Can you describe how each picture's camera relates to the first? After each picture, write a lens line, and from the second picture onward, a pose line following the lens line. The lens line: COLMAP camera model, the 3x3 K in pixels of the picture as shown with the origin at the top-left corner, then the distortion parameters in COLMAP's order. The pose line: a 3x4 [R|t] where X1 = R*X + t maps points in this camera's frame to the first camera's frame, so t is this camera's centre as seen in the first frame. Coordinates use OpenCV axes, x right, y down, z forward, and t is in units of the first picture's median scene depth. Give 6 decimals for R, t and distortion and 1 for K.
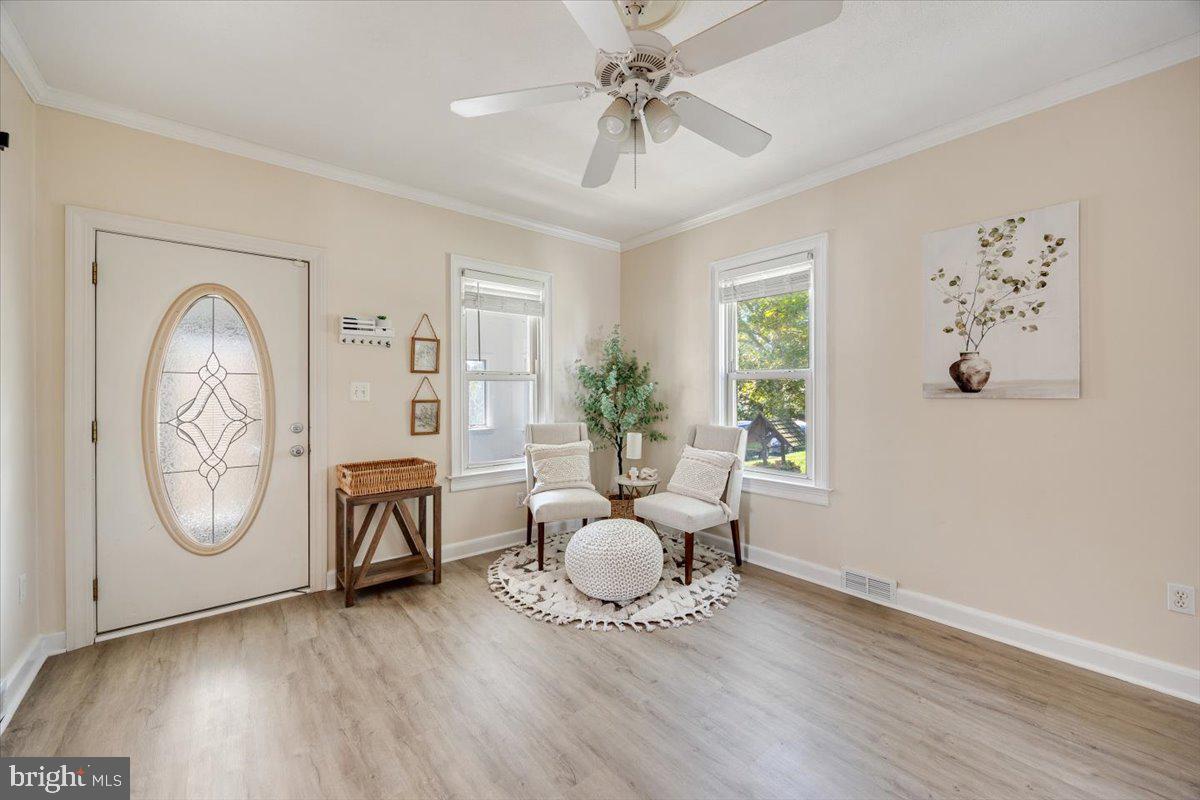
lens RADIAL K [[483.3, 0, 615.1], [0, 483.3, 390.1], [0, 0, 1]] dist [-0.000713, -0.000291]
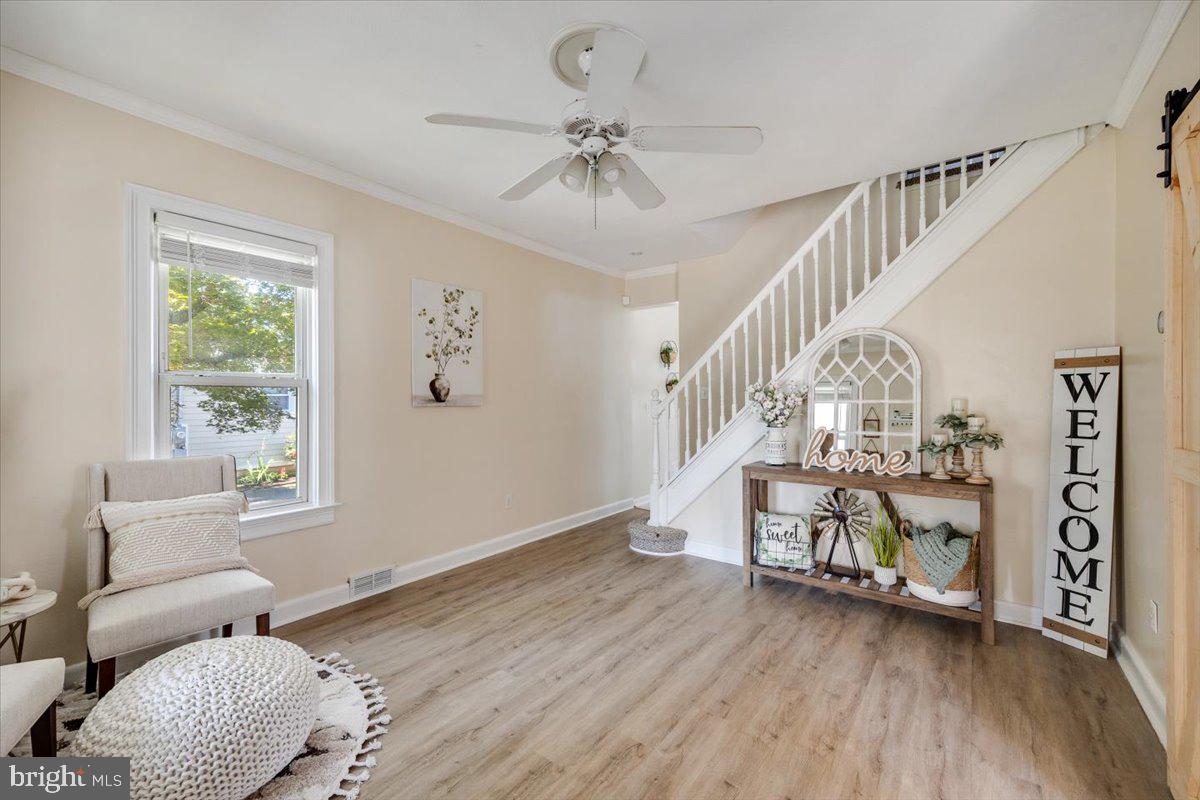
lens RADIAL K [[488.6, 0, 600.0], [0, 488.6, 400.0], [0, 0, 1]] dist [0.000187, -0.000055]
pose [[-0.230938, 0.004187, 0.972959, -0.771864], [0.004447, 0.999985, -0.003248, 0.004934], [-0.972958, 0.003577, -0.230953, 0.887604]]
